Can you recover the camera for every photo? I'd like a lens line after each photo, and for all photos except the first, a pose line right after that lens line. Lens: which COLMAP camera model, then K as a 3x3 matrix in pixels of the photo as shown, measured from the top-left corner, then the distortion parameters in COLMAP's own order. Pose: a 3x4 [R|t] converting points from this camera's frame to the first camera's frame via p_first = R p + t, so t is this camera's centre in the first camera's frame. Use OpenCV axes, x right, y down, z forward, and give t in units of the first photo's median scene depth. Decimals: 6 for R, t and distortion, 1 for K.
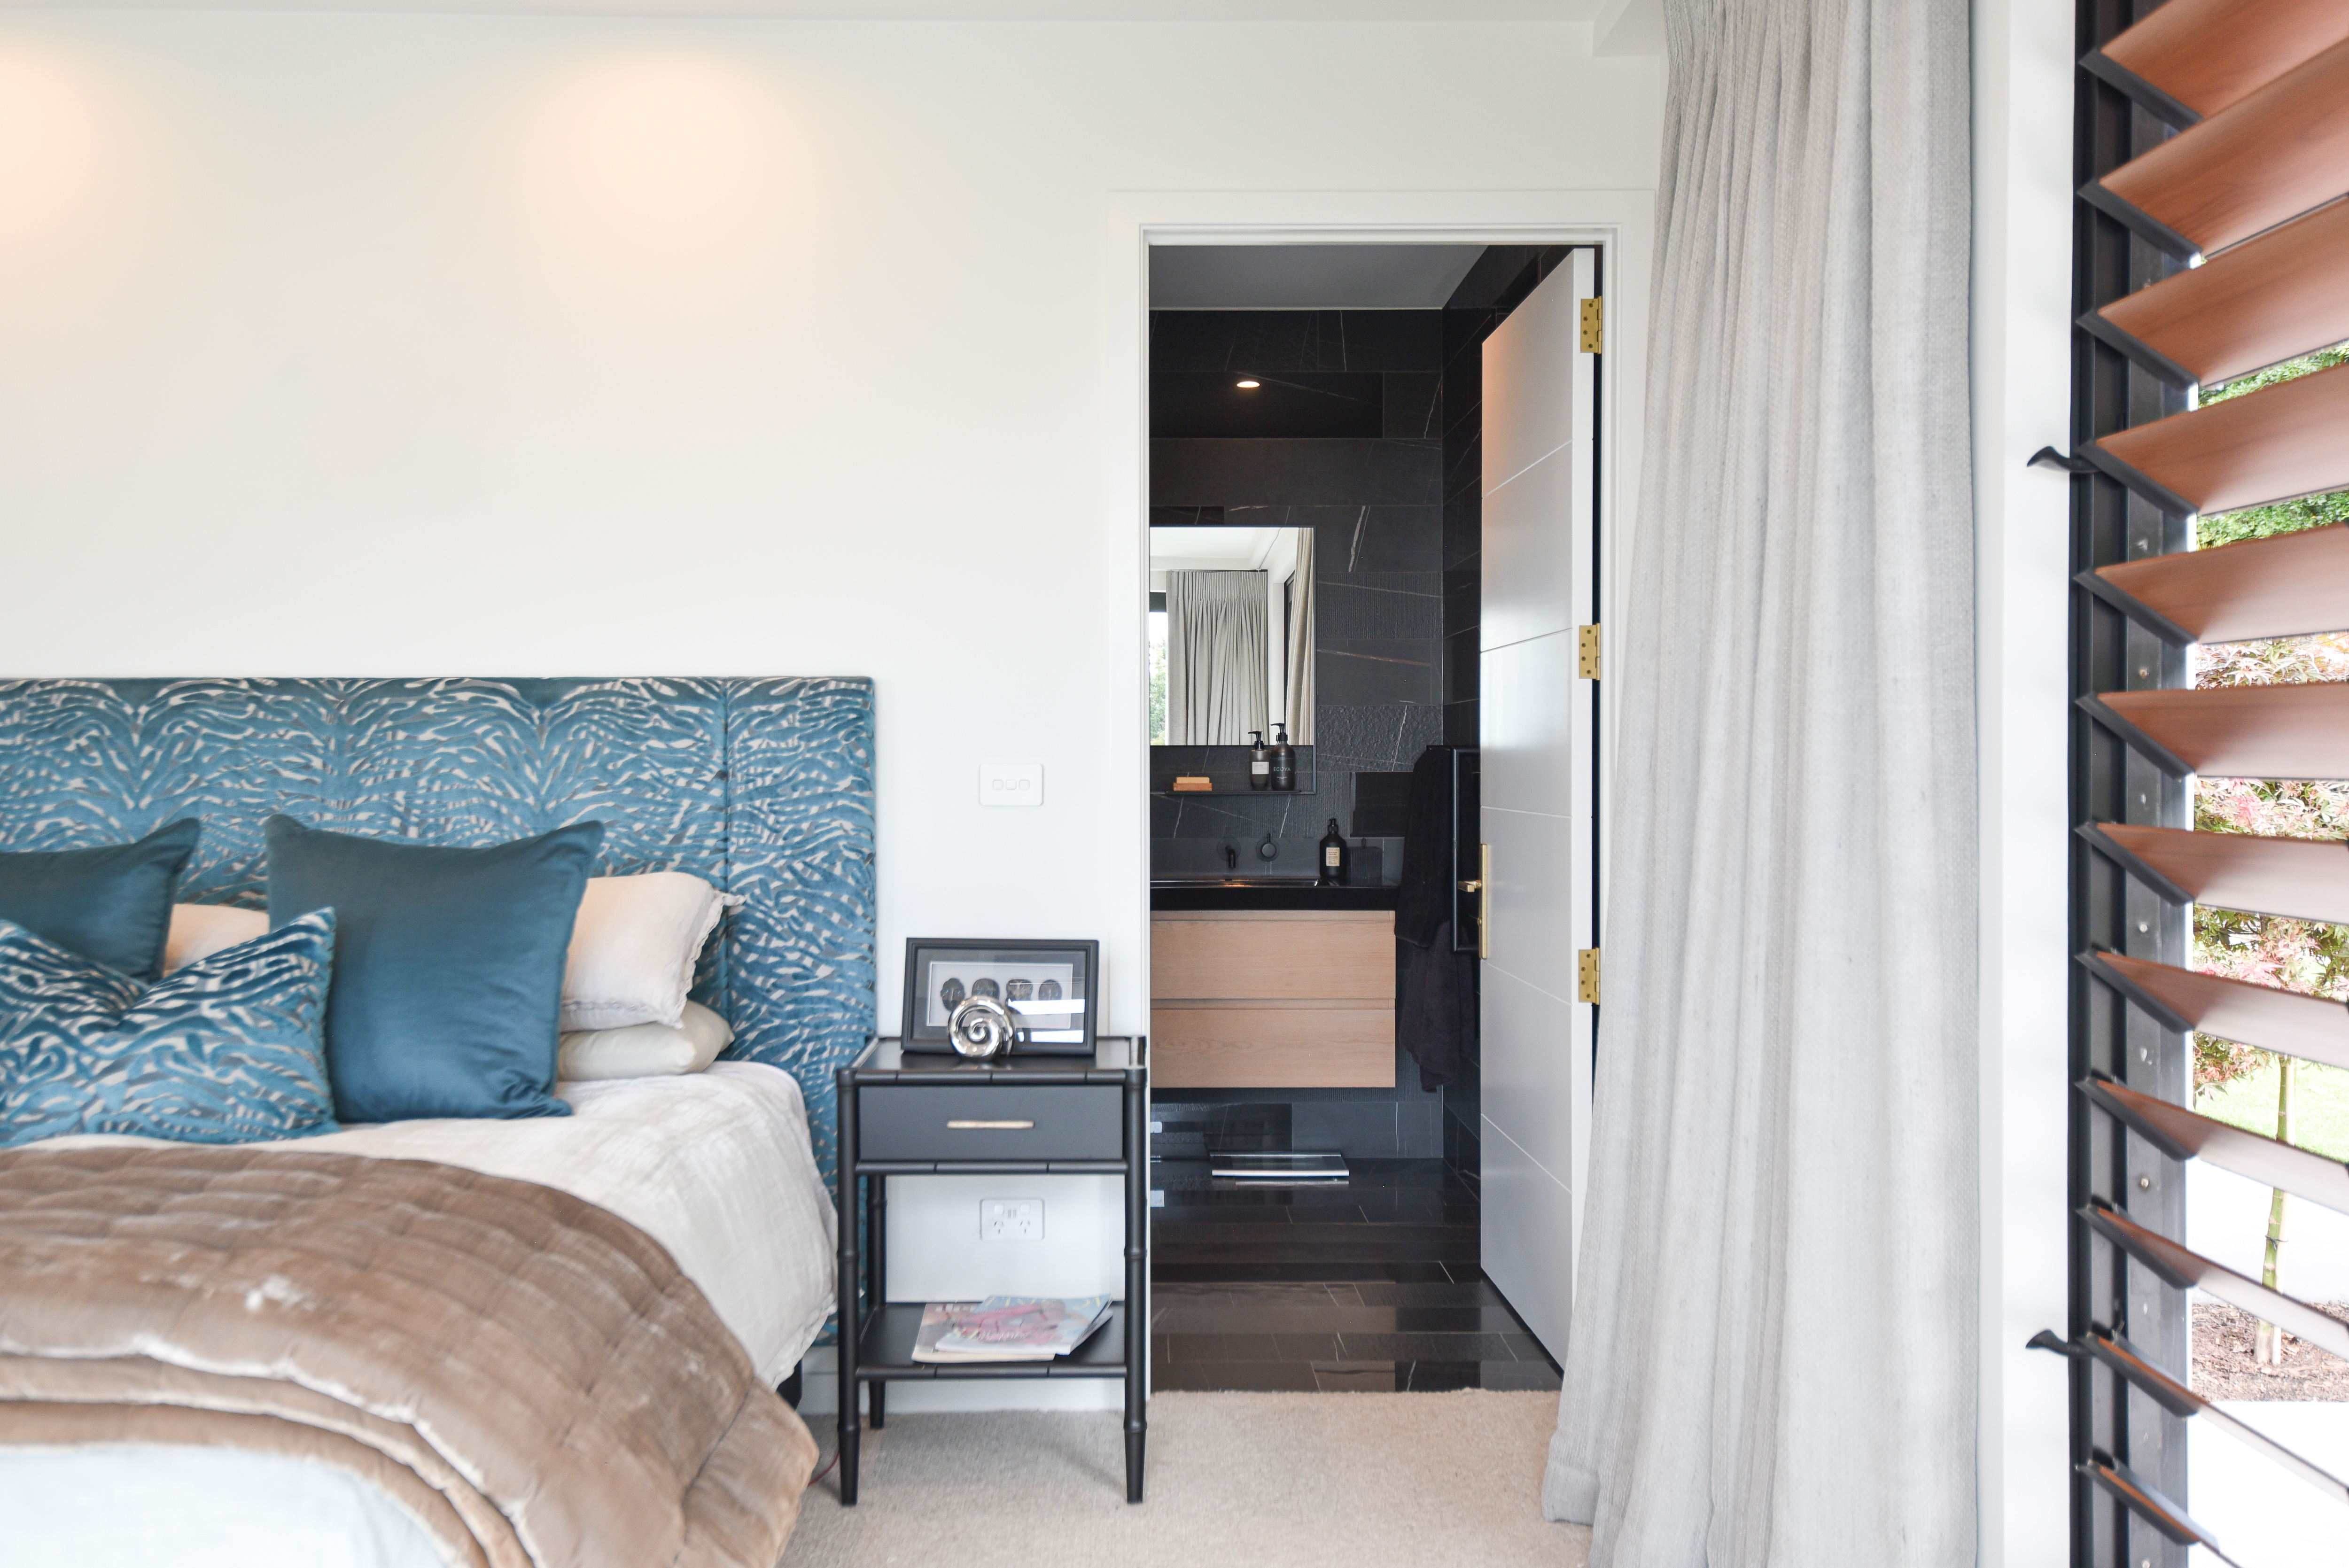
lens RADIAL K [[2018.9, 0, 1173.3], [0, 2018.9, 761.6], [0, 0, 1]] dist [0.033573, 0.006145]
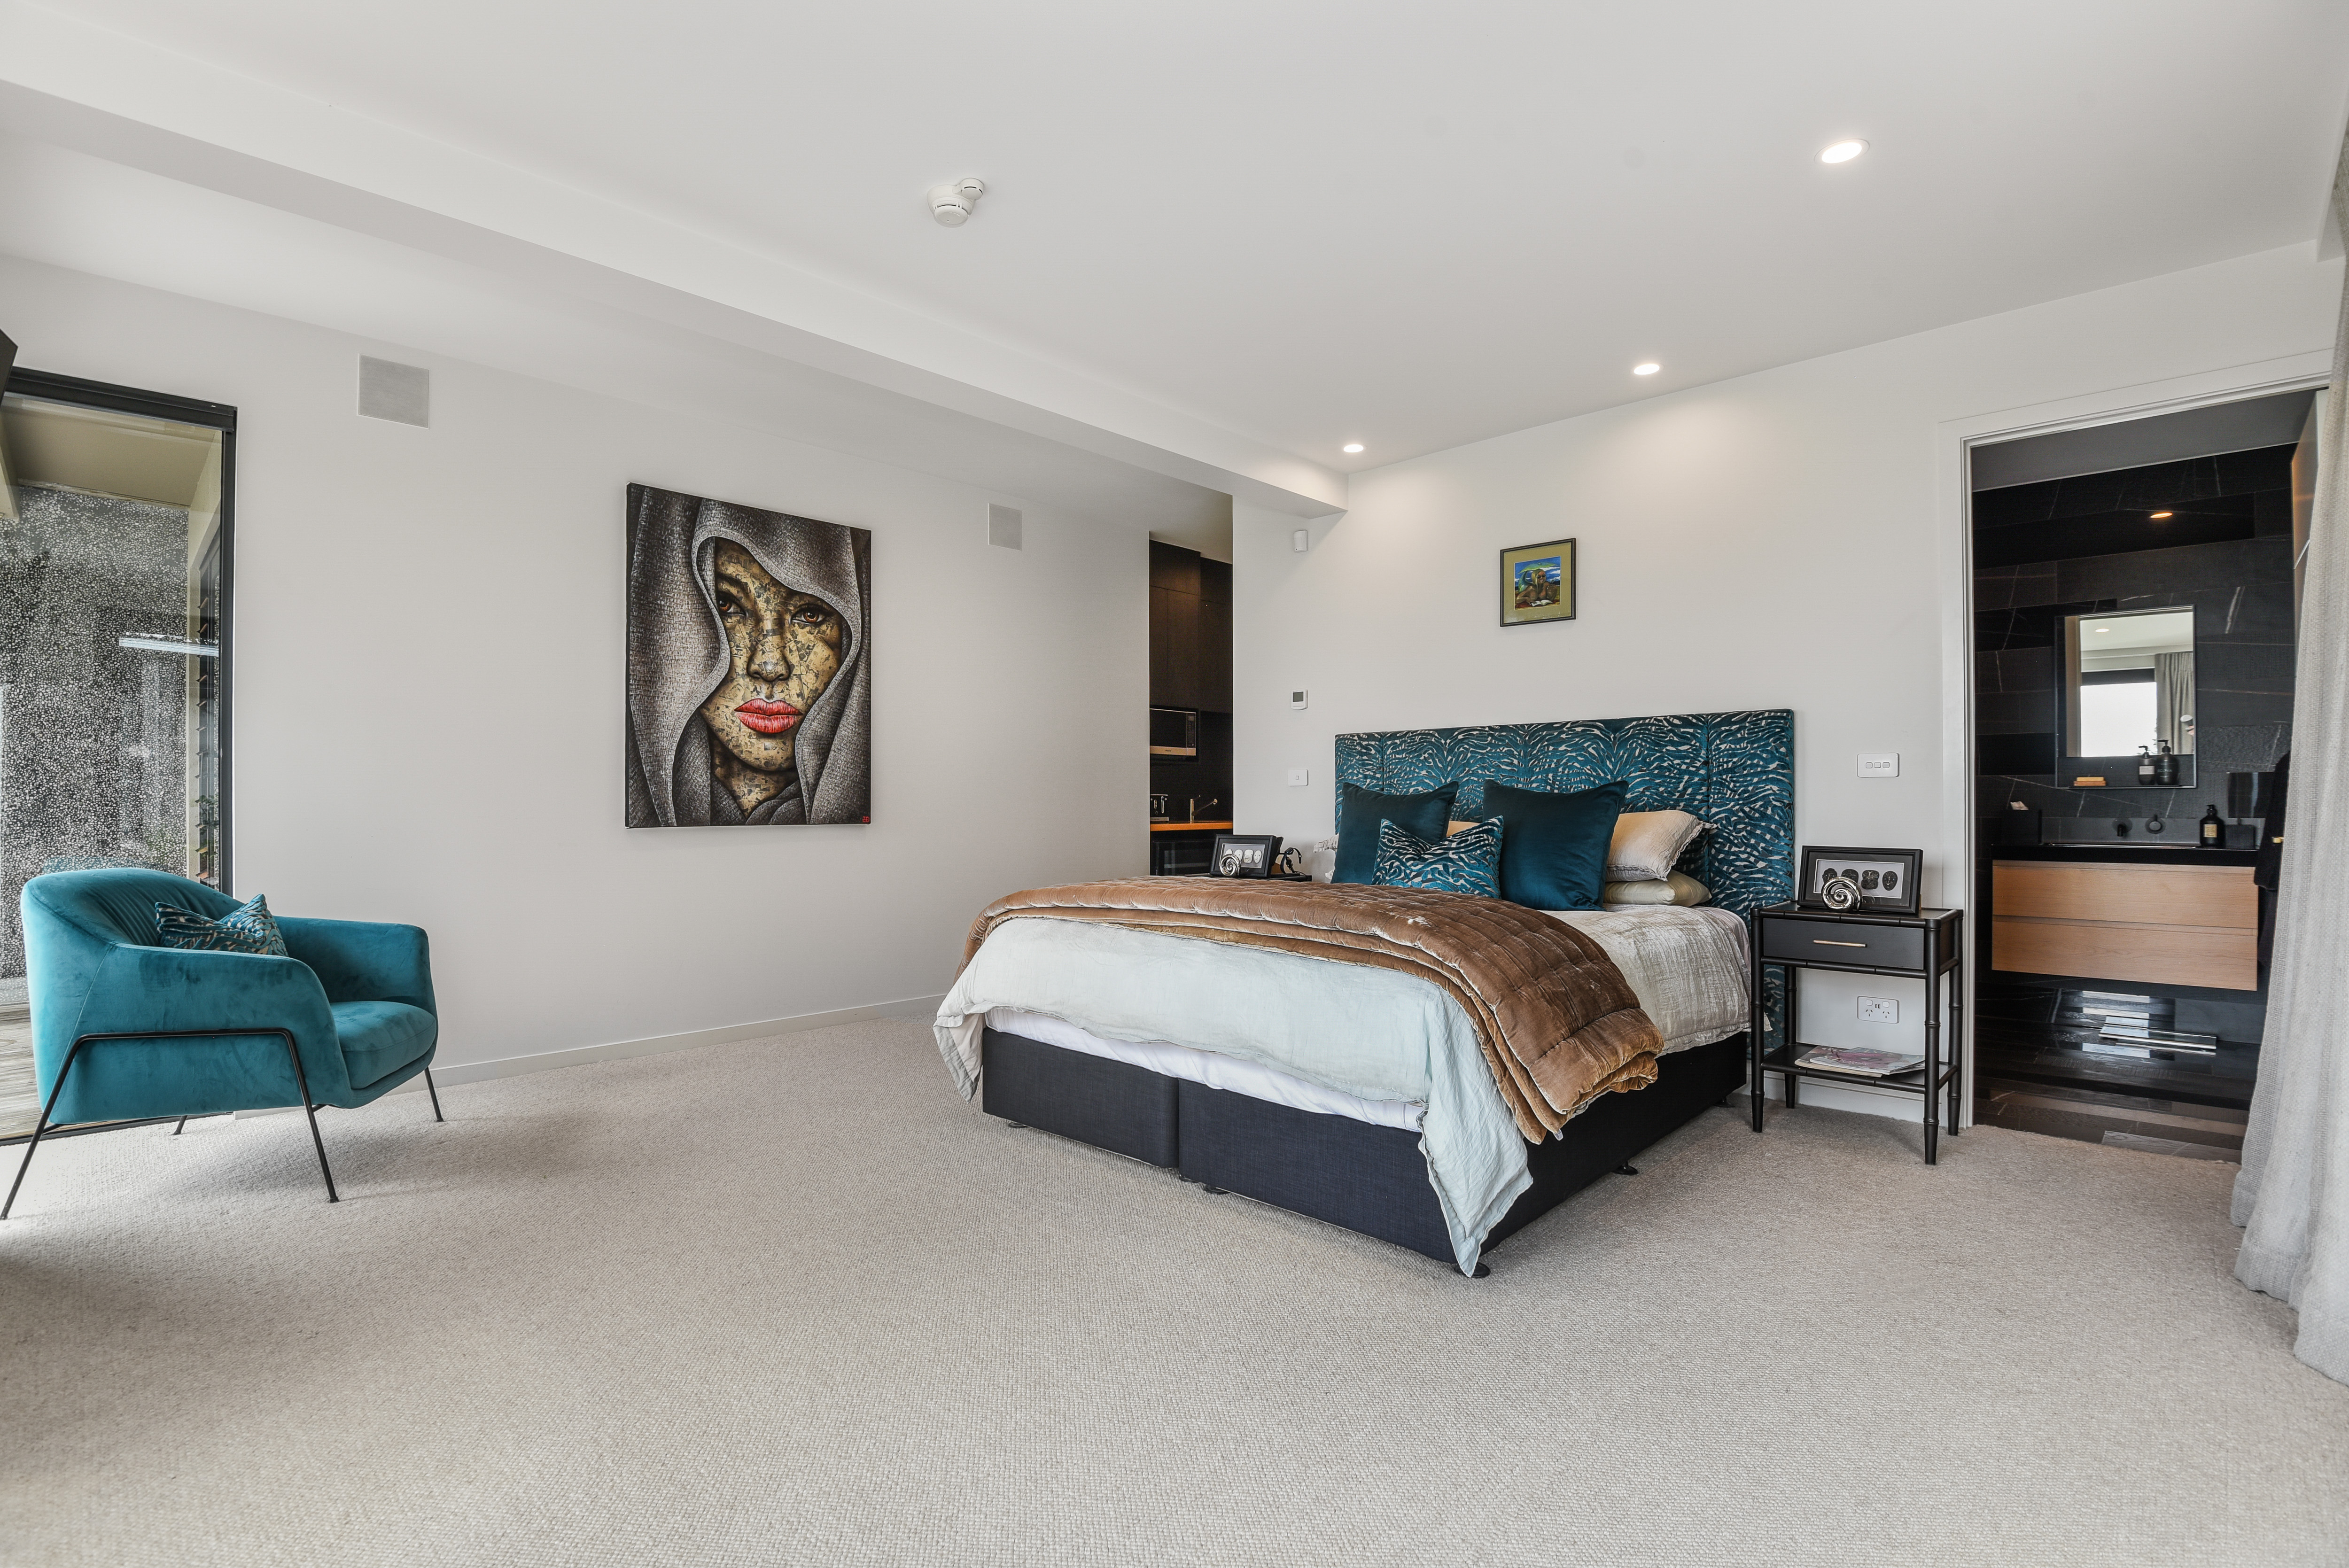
lens RADIAL K [[1076.2, 0, 1146.9], [0, 1076.2, 788.8], [0, 0, 1]] dist [0.018056, -0.029890]
pose [[0.691424, -0.003042, -0.722443, 0.161624], [-0.006081, 0.999931, -0.010030, 0.046001], [0.722423, 0.011328, 0.691358, -0.121782]]
